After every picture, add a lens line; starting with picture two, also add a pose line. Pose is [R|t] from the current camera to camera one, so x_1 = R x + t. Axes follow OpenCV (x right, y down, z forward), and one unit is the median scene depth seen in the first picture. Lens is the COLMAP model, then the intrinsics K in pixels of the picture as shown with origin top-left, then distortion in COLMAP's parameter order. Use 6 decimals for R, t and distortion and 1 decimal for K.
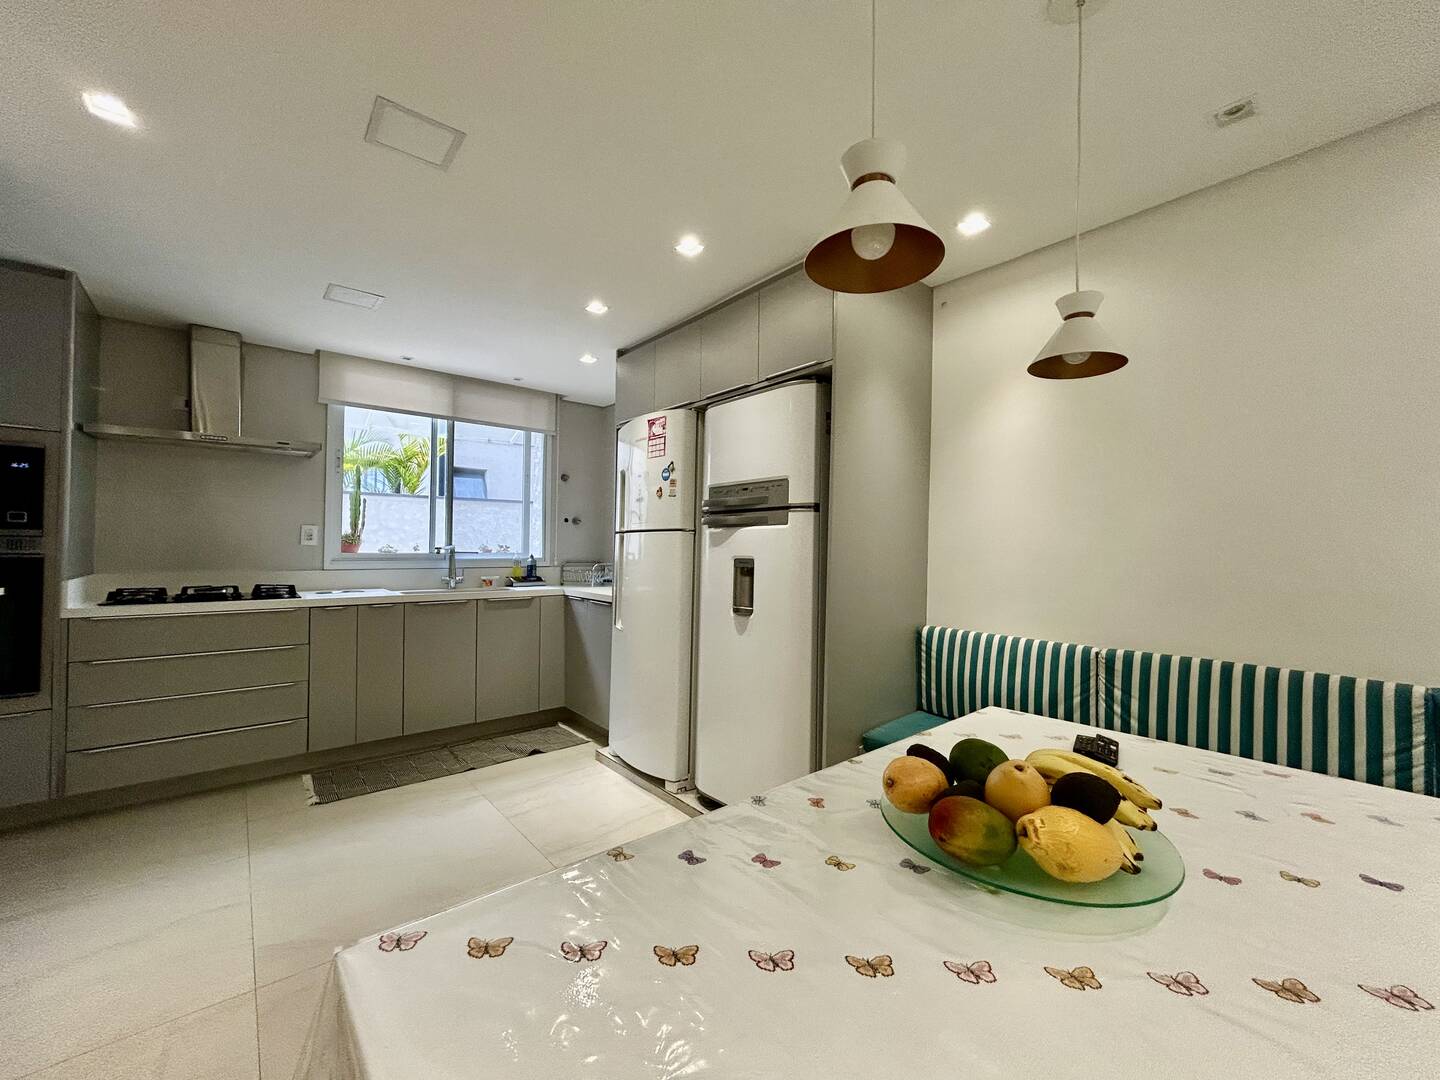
lens RADIAL K [[580.7, 0, 718.4], [0, 580.7, 538.8], [0, 0, 1]] dist [-0.001018, 0.003716]
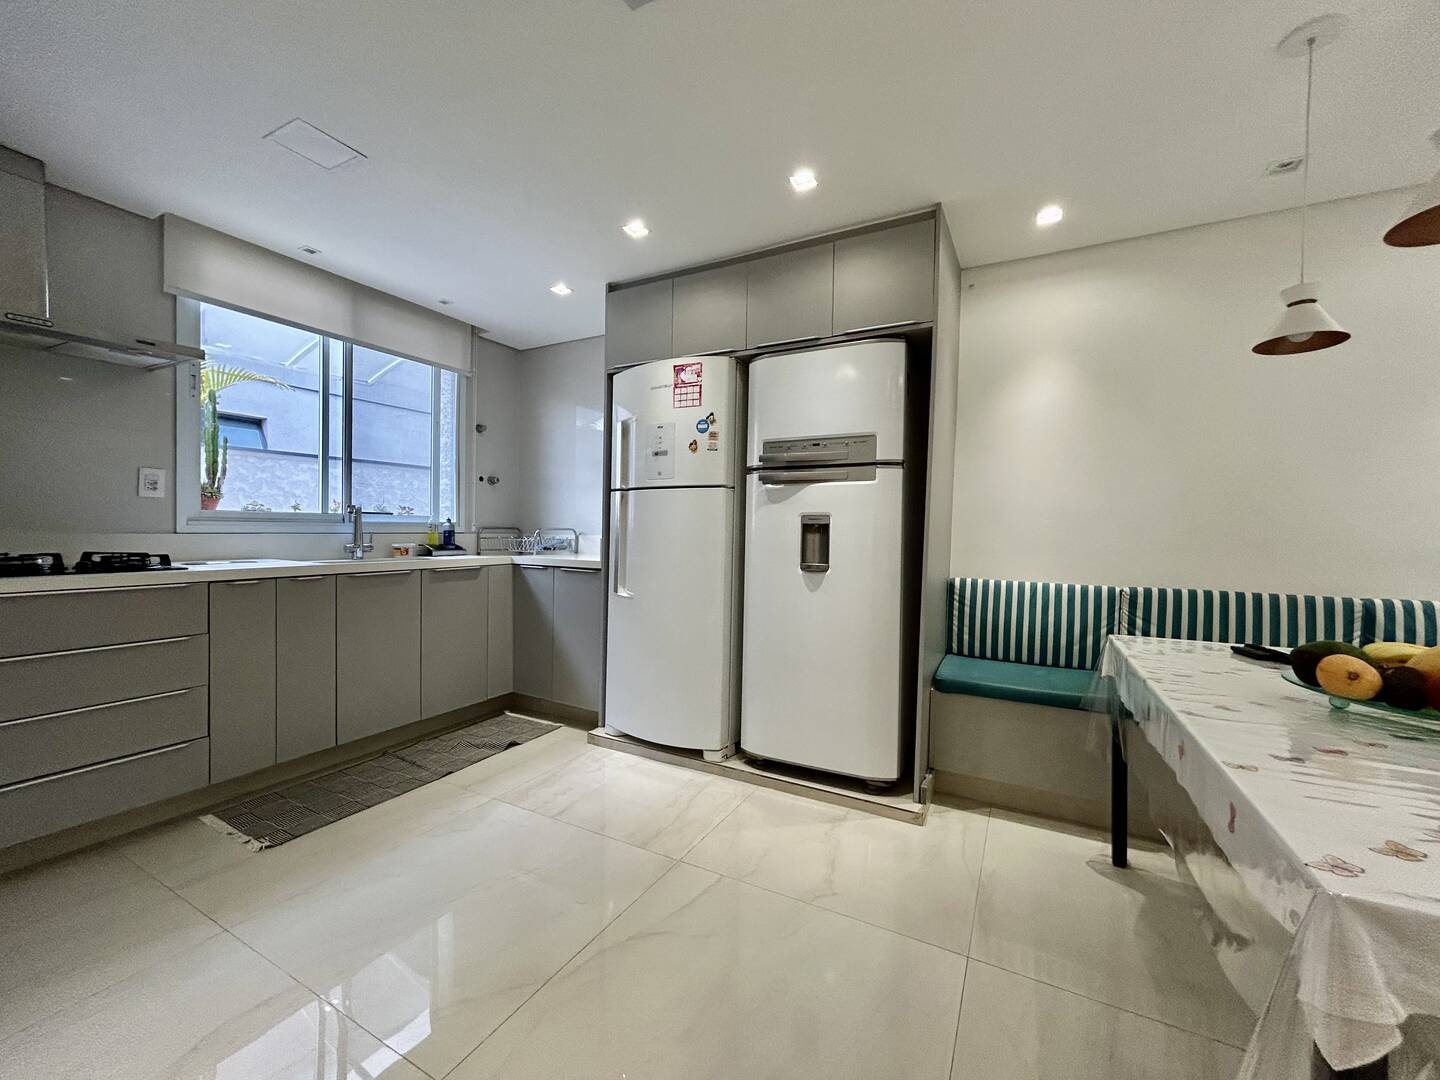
lens RADIAL K [[580.7, 0, 718.4], [0, 580.7, 538.8], [0, 0, 1]] dist [-0.001018, 0.003716]
pose [[0.929655, -0.003210, 0.368416, -0.399777], [-0.010747, 0.999300, 0.035825, 0.034551], [-0.368274, -0.037264, 0.928970, 0.119091]]
